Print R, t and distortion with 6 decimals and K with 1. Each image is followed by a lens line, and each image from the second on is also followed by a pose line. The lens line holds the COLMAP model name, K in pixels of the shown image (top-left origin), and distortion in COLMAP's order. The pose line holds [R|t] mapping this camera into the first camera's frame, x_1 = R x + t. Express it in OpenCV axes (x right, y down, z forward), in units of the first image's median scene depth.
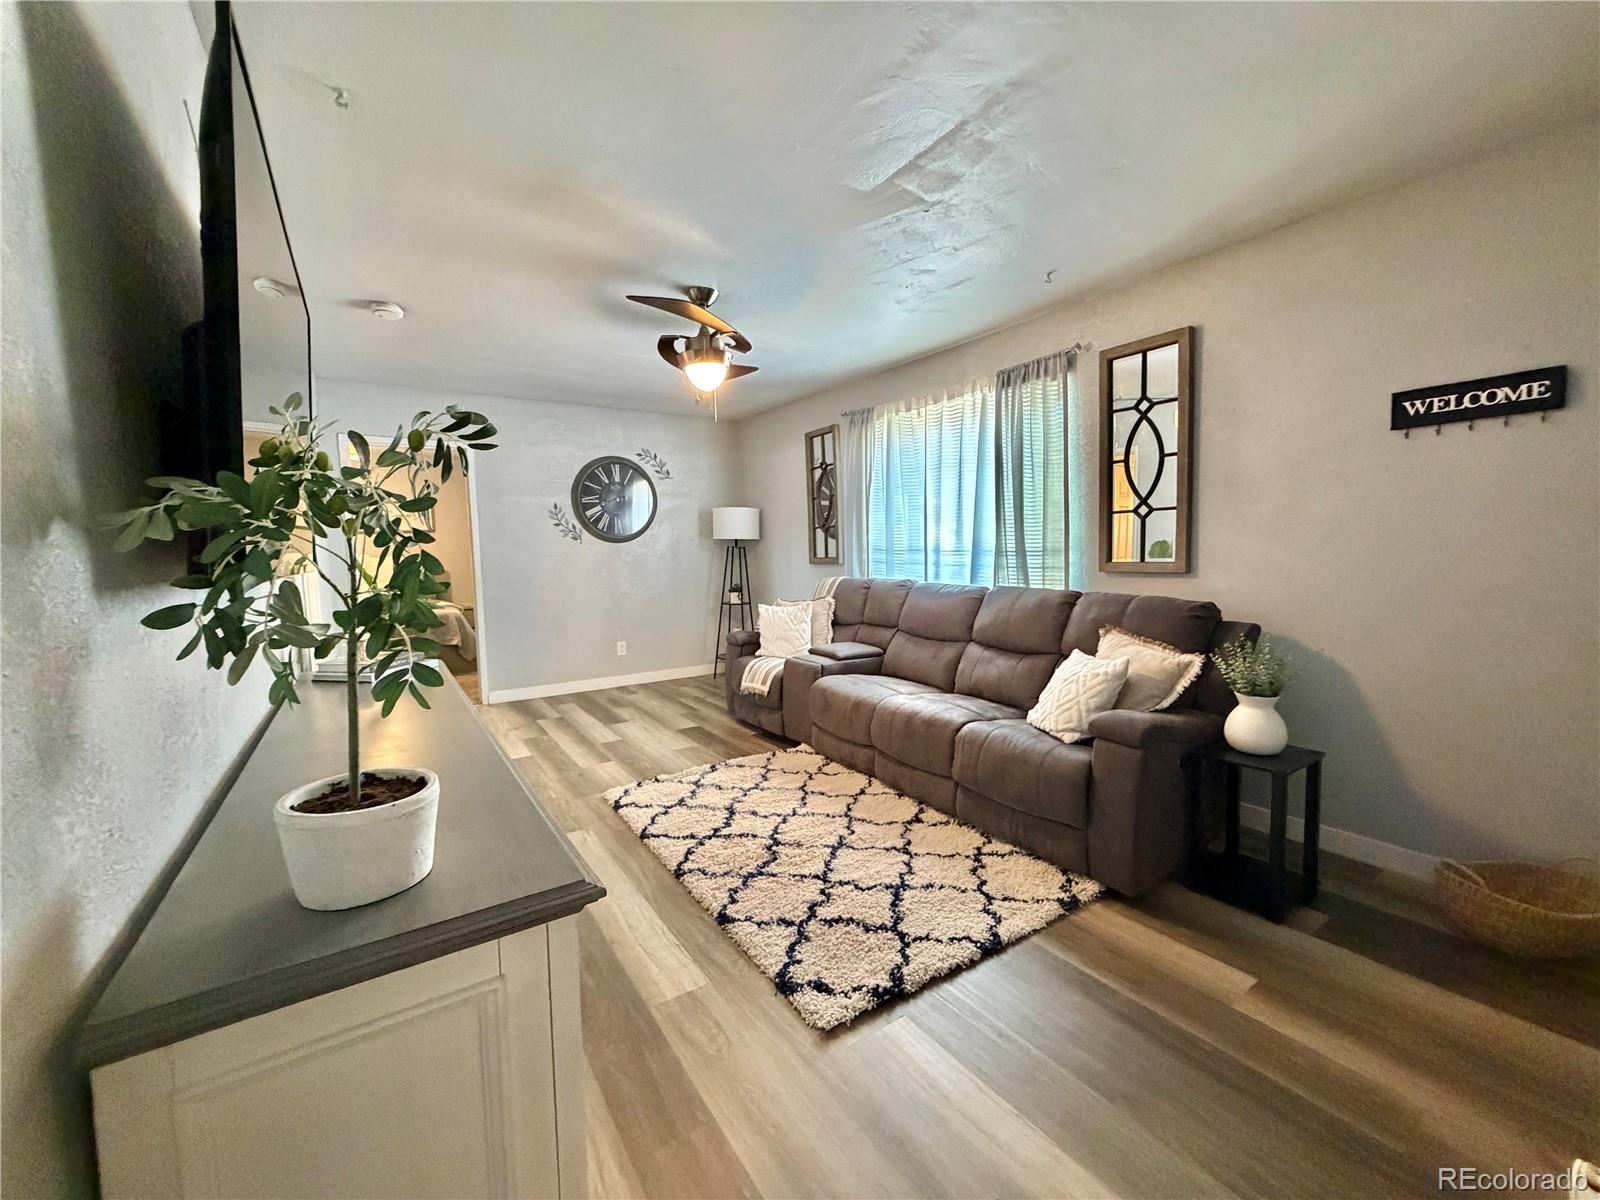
lens RADIAL K [[637.8, 0, 795.7], [0, 637.8, 585.1], [0, 0, 1]] dist [0.003699, -0.000127]
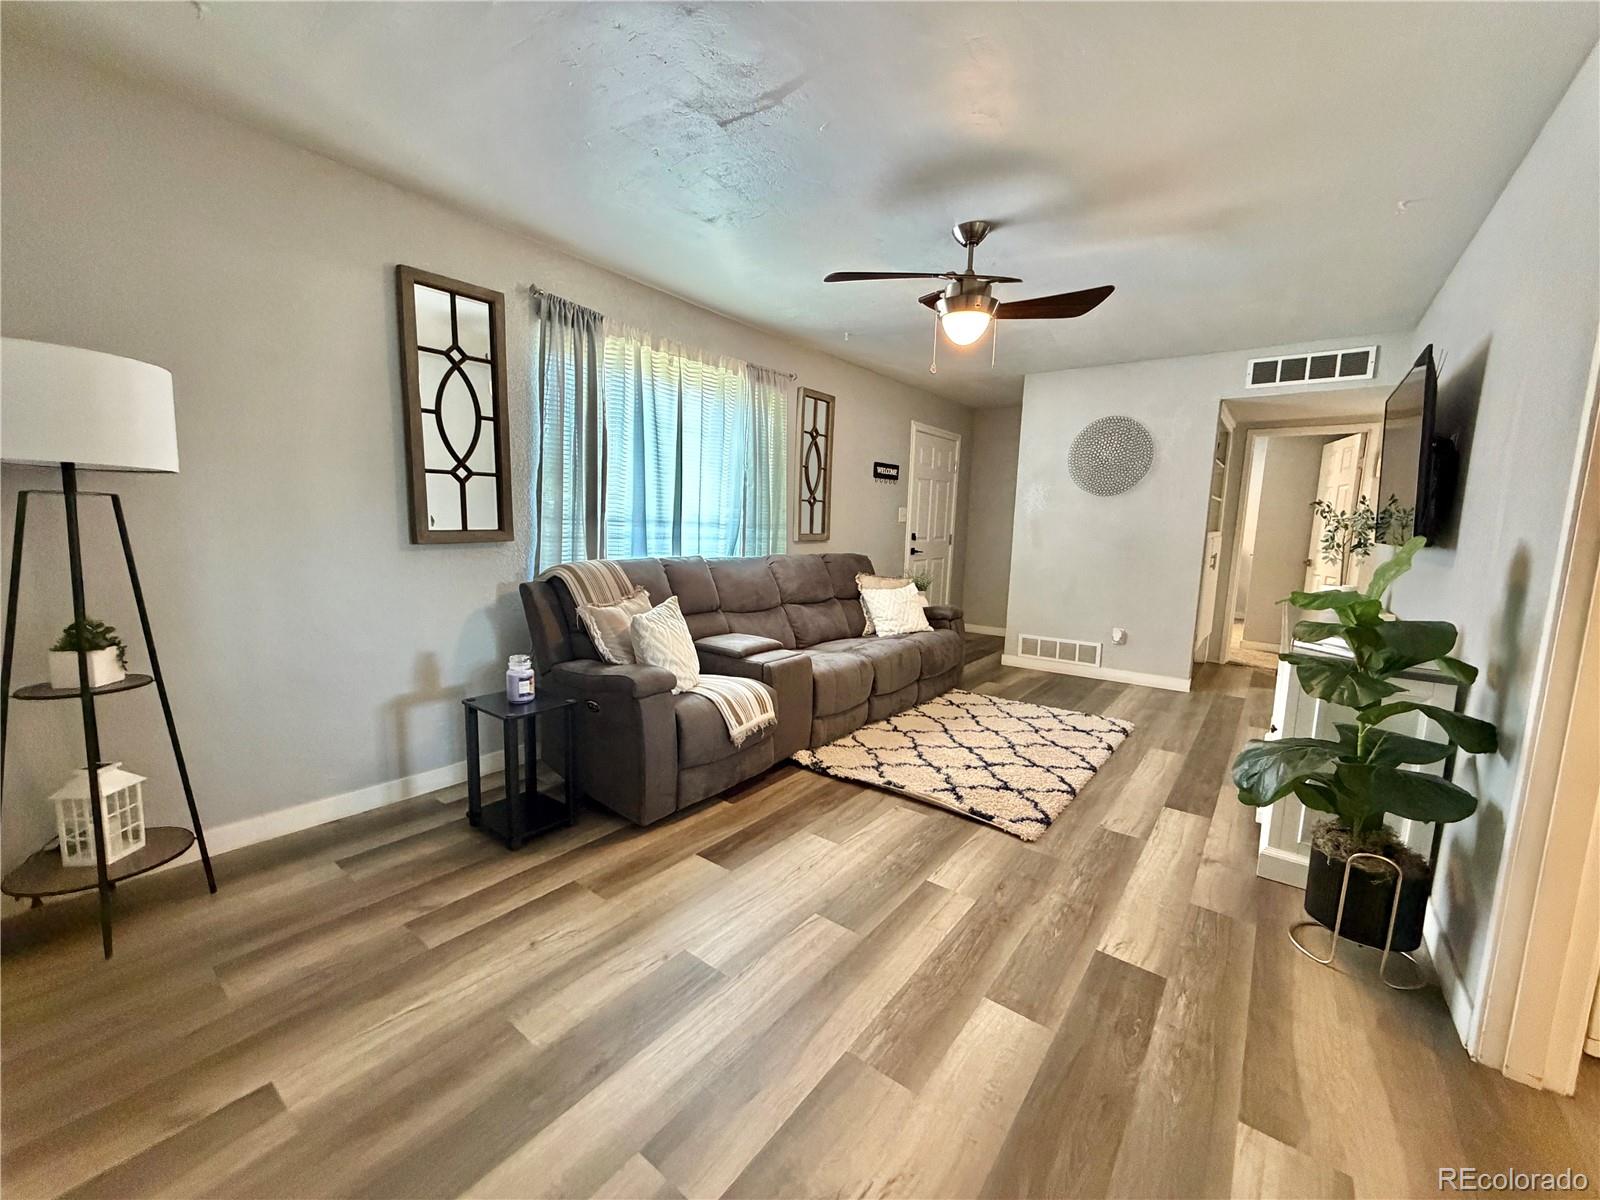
lens RADIAL K [[637.8, 0, 790.7], [0, 637.8, 599.1], [0, 0, 1]] dist [0.003699, -0.000127]
pose [[-0.324659, -0.114610, 0.938862, -0.793270], [0.021356, 0.991490, 0.128420, -0.066722], [-0.945590, 0.061743, -0.319449, 1.322975]]
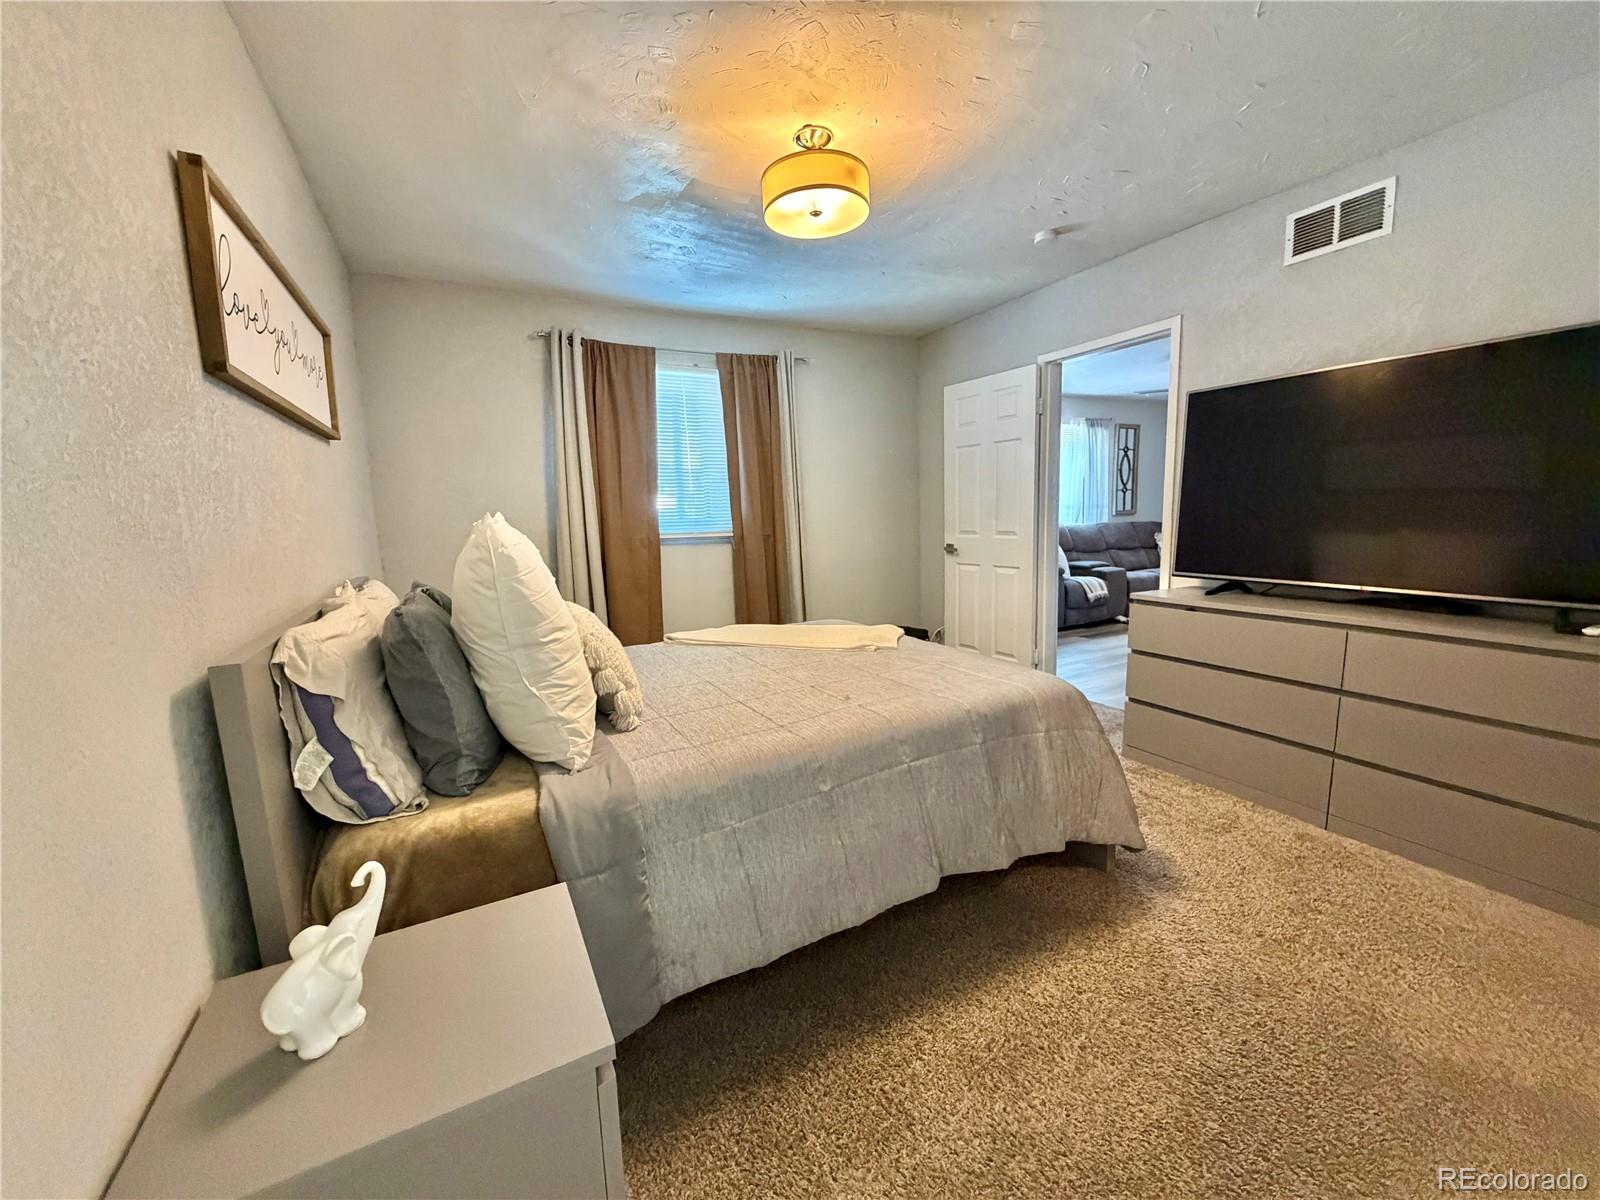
lens RADIAL K [[637.8, 0, 812.7], [0, 637.8, 602.3], [0, 0, 1]] dist [0.003699, -0.000127]
pose [[0.078677, -0.131308, 0.988215, -1.846745], [0.082482, 0.988746, 0.124811, -0.077968], [-0.993482, 0.071691, 0.088622, 1.744818]]
